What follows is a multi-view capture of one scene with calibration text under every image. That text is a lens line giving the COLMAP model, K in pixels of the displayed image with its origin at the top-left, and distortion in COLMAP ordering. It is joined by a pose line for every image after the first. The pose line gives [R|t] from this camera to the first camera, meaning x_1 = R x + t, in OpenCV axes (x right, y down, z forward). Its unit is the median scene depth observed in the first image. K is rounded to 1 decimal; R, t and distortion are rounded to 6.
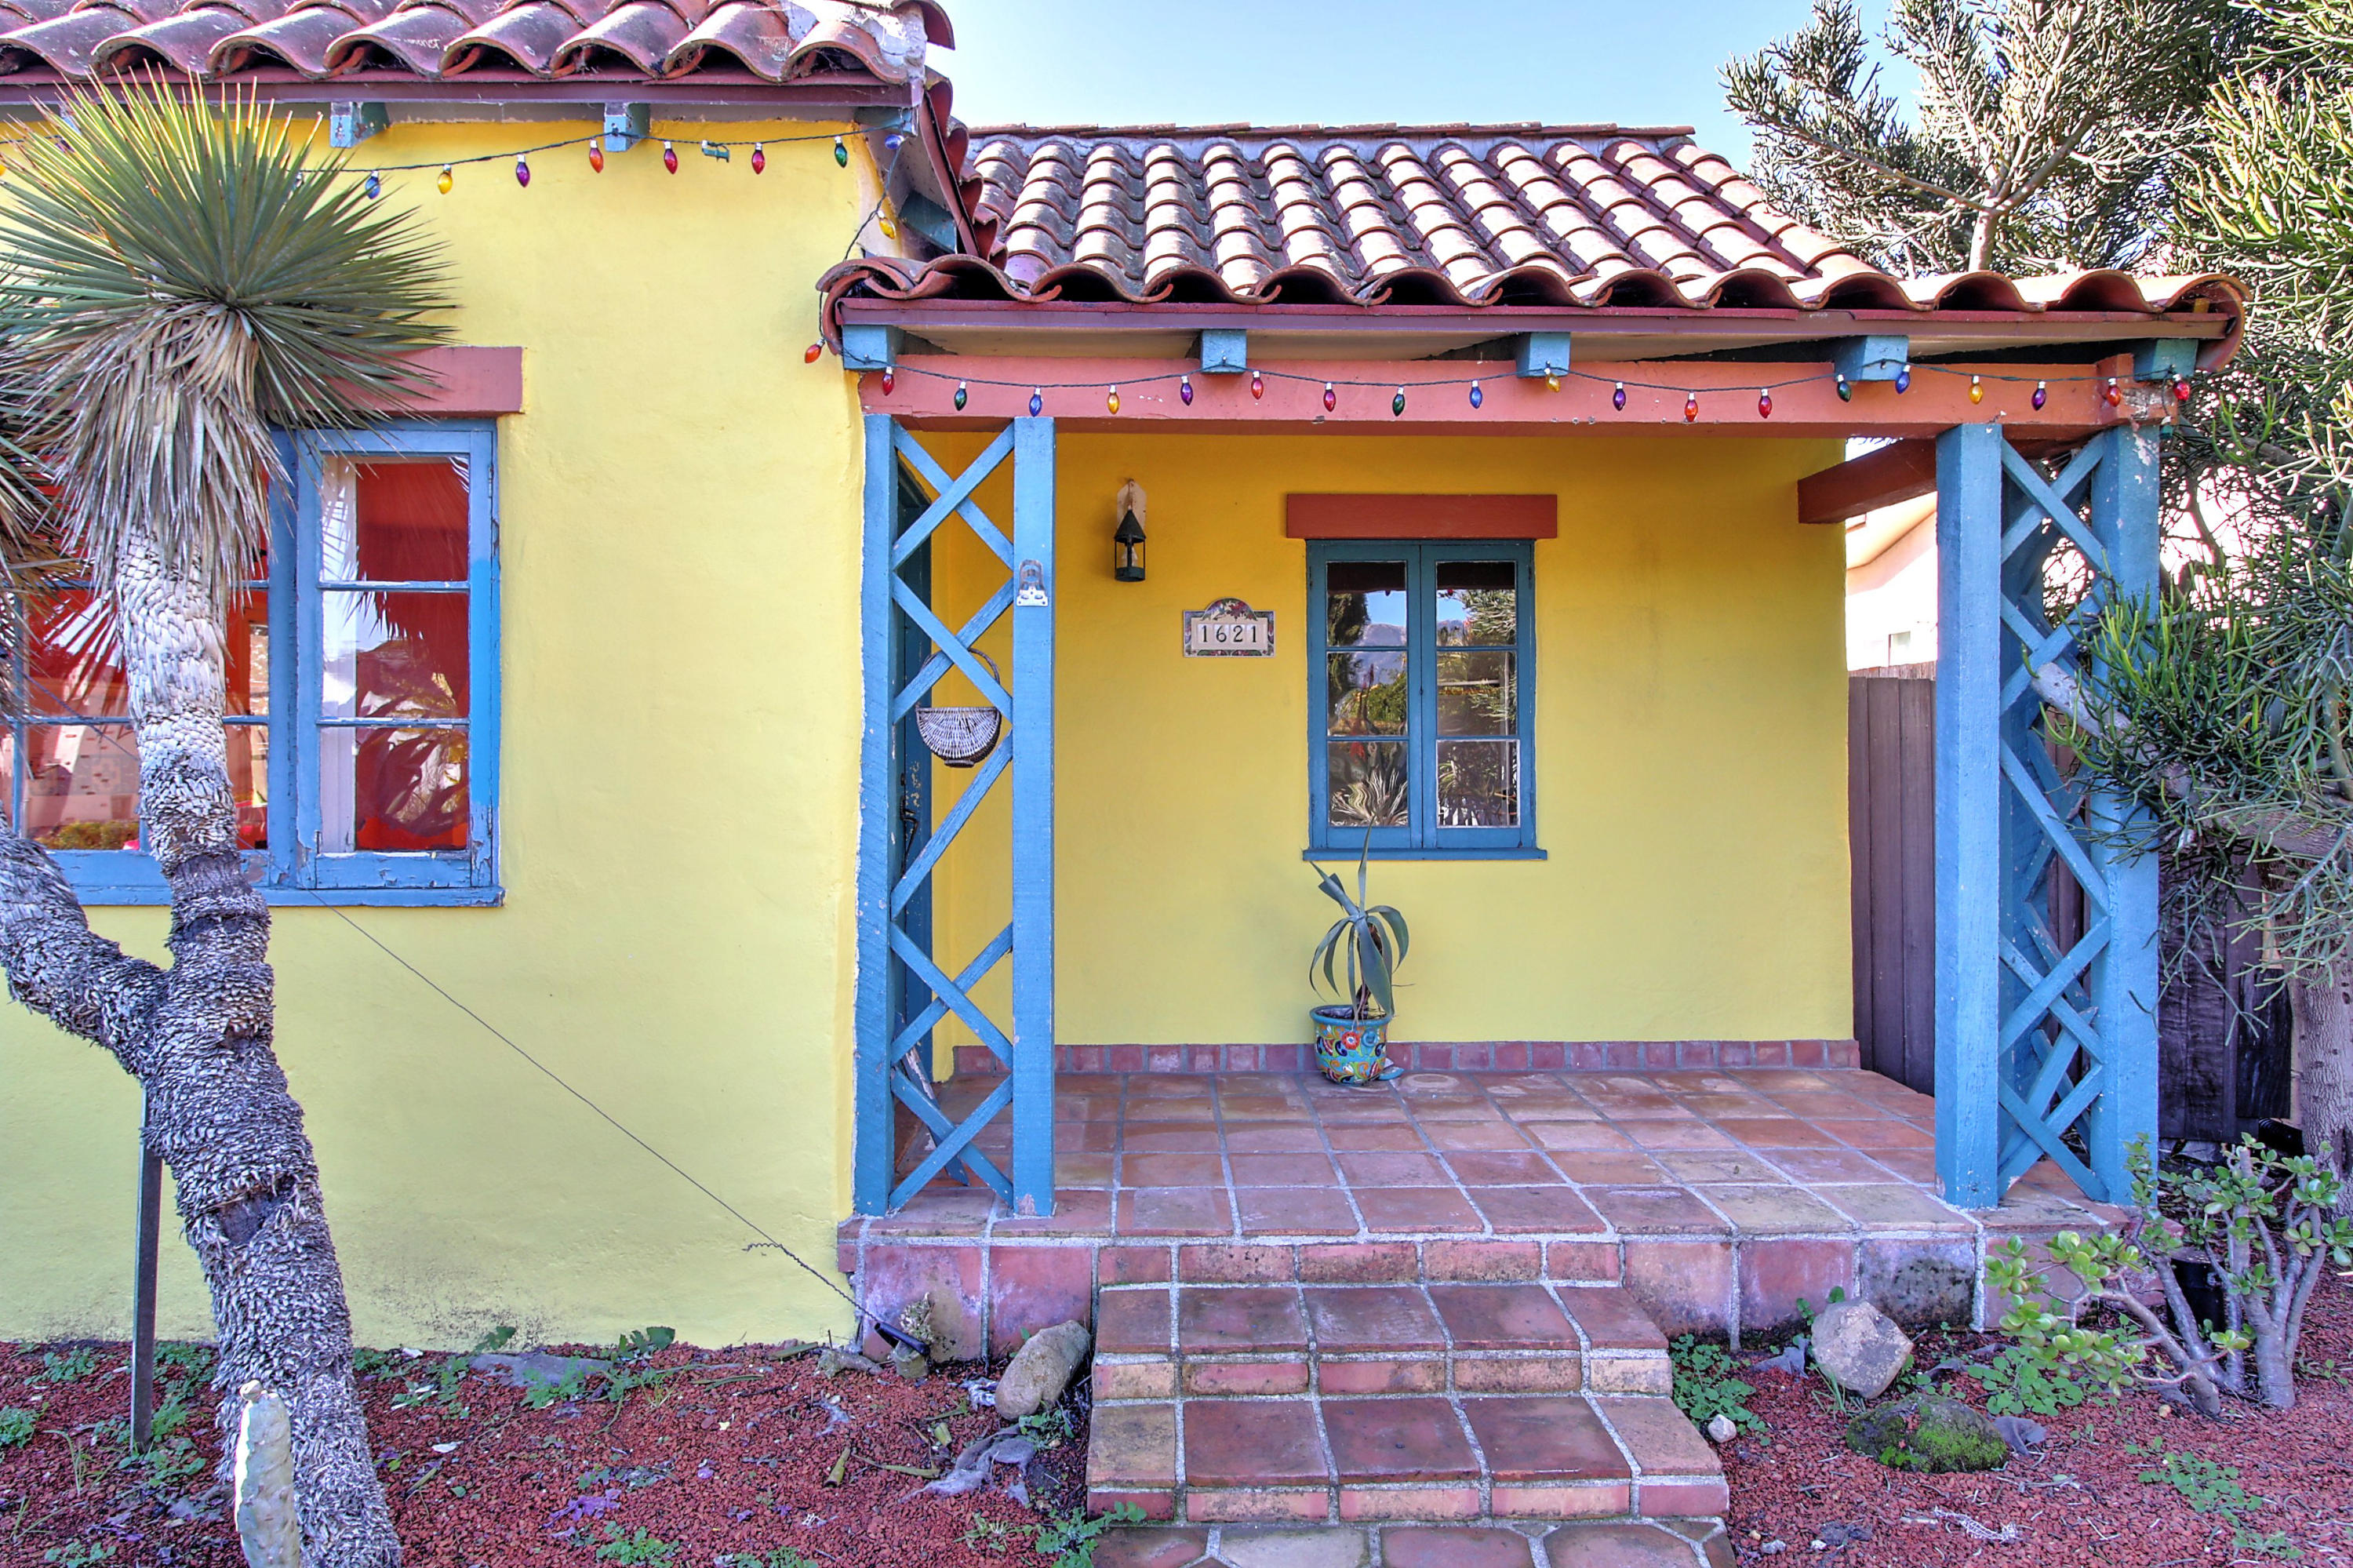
lens RADIAL K [[1366.8, 0, 1173.2], [0, 1366.8, 766.7], [0, 0, 1]] dist [-0.007021, -0.001923]
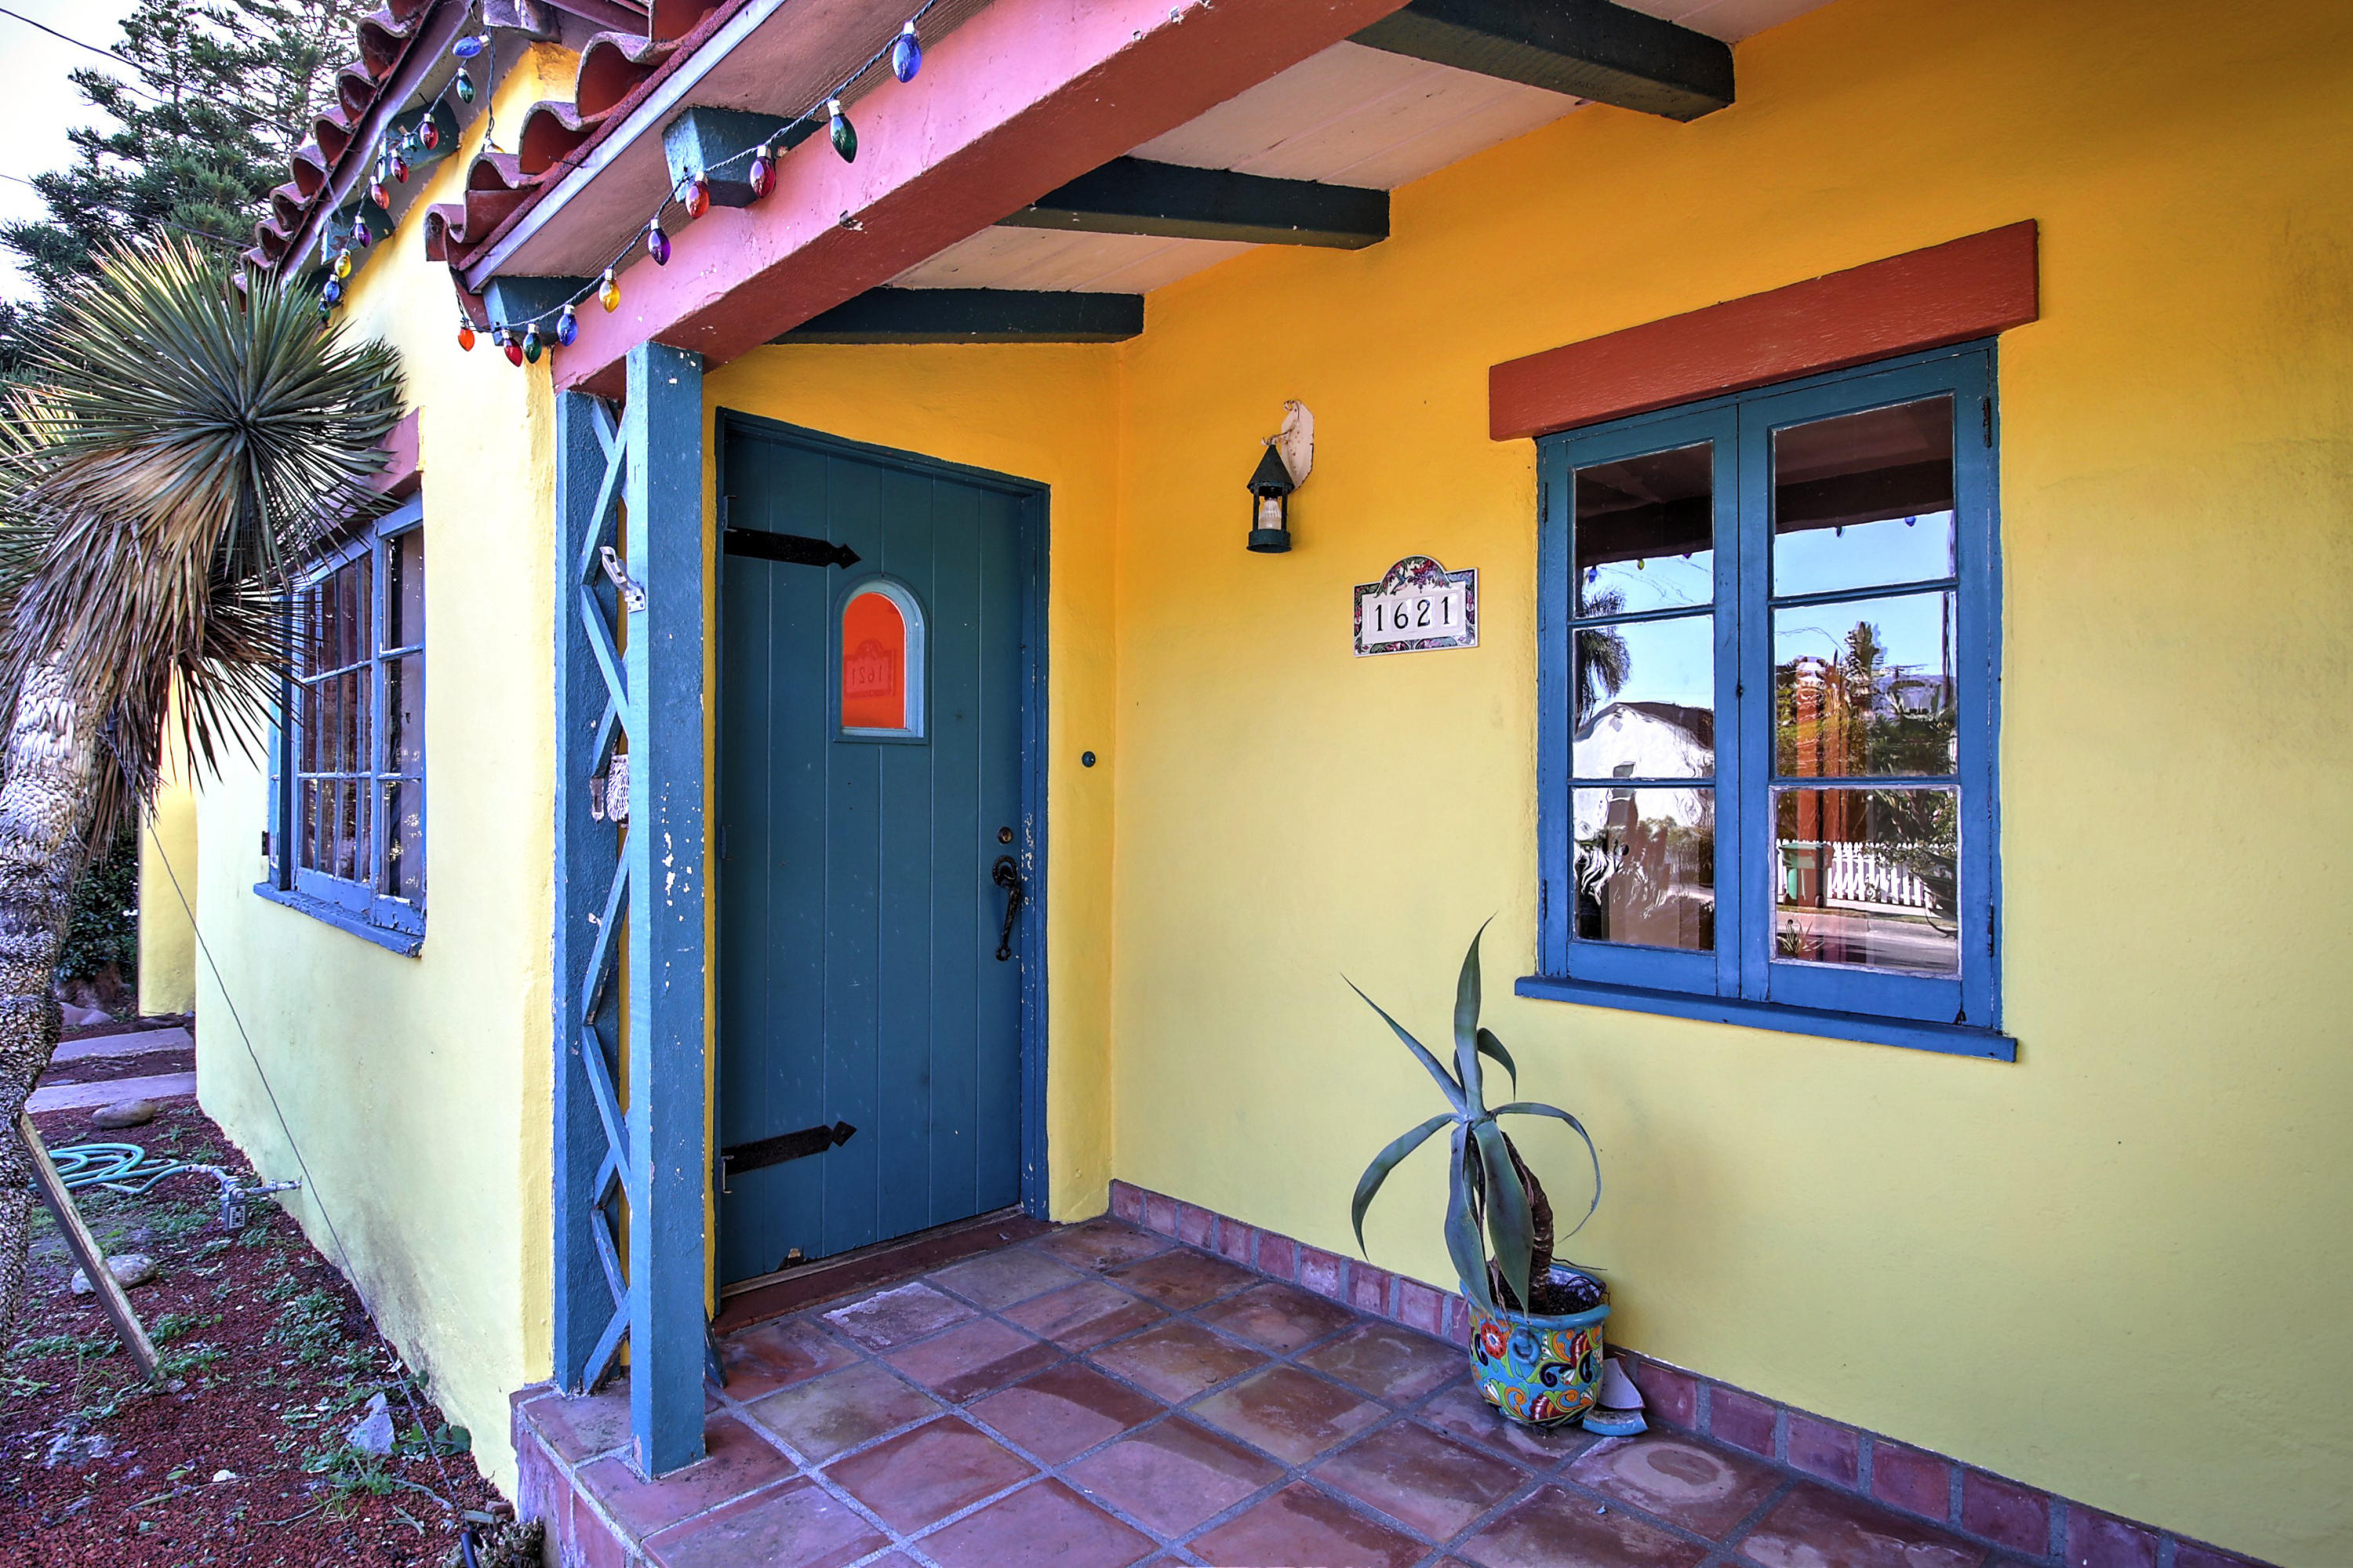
lens RADIAL K [[1285.5, 0, 1169.9], [0, 1285.5, 786.8], [0, 0, 1]] dist [-0.005735, -0.003832]
pose [[0.664874, 0.003545, -0.746947, 0.417268], [-0.005658, 0.999984, -0.000290, -0.019032], [0.746934, 0.004419, 0.664883, 0.551026]]
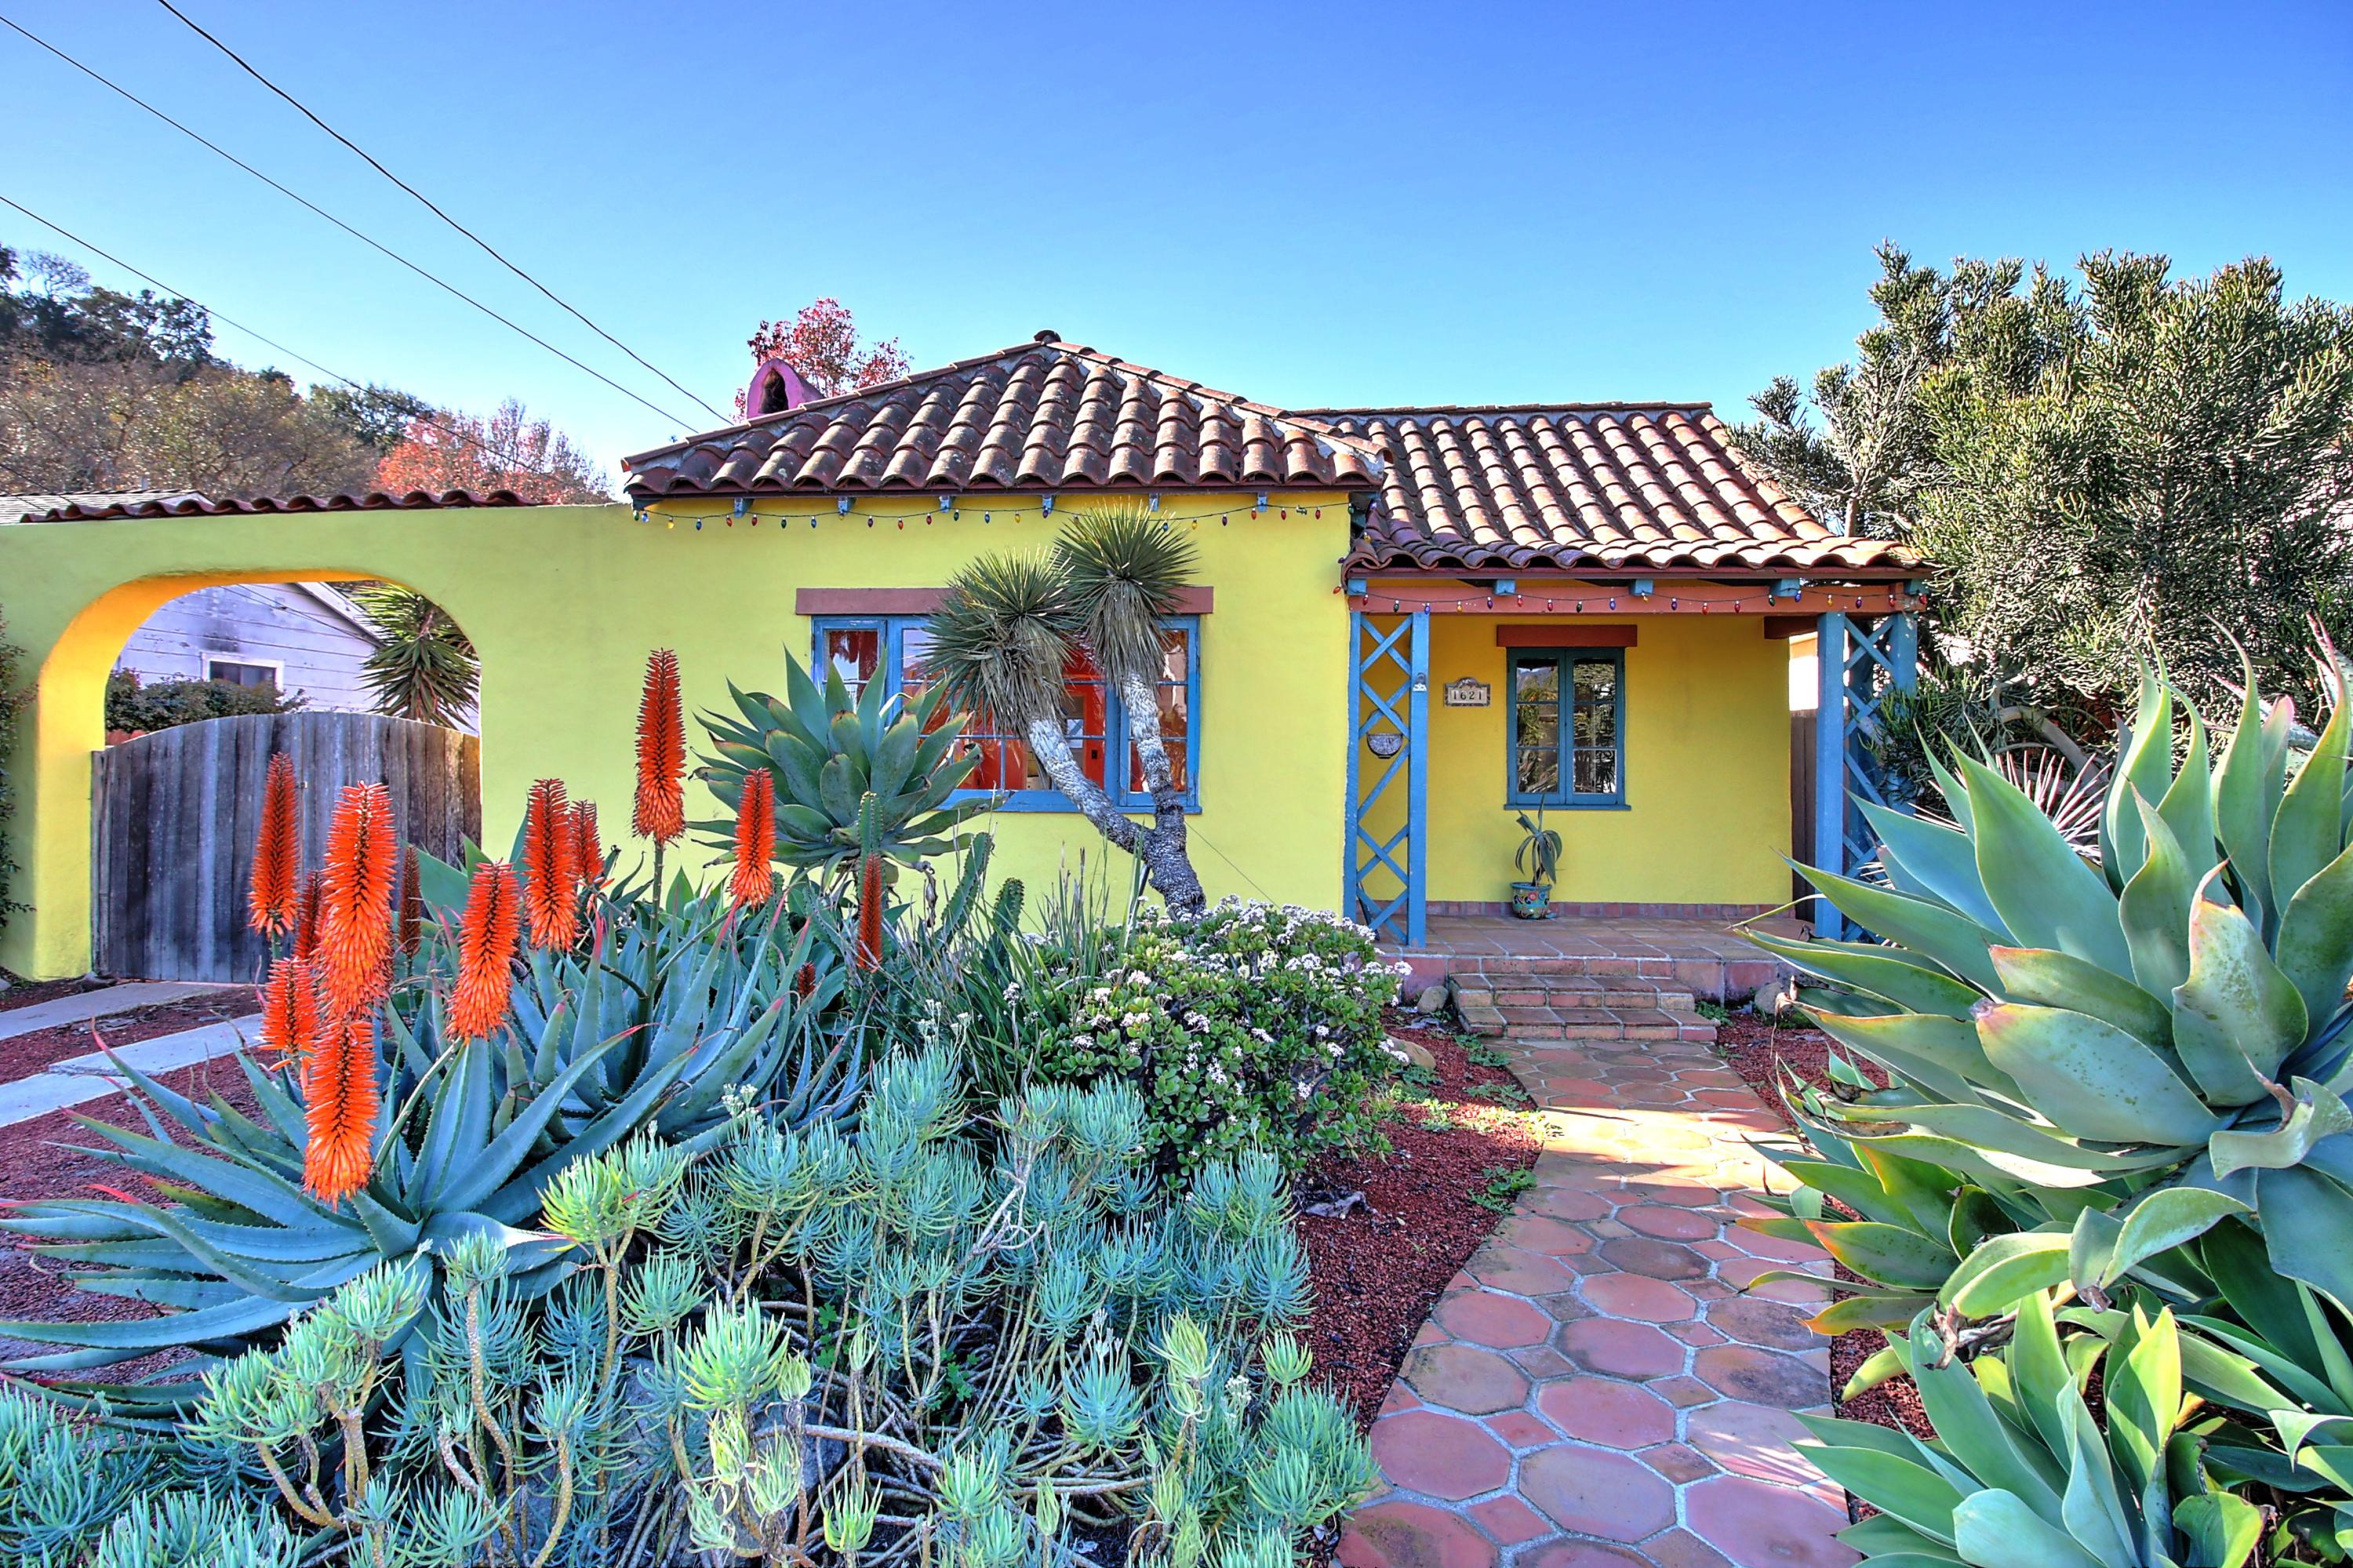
lens RADIAL K [[1107.3, 0, 1171.8], [0, 1107.3, 770.3], [0, 0, 1]] dist [-0.019495, -0.000150]
pose [[0.995334, 0.006376, -0.096279, -0.240254], [-0.006714, 0.999972, -0.003186, 0.020521], [0.096256, 0.003818, 0.995349, -0.668597]]
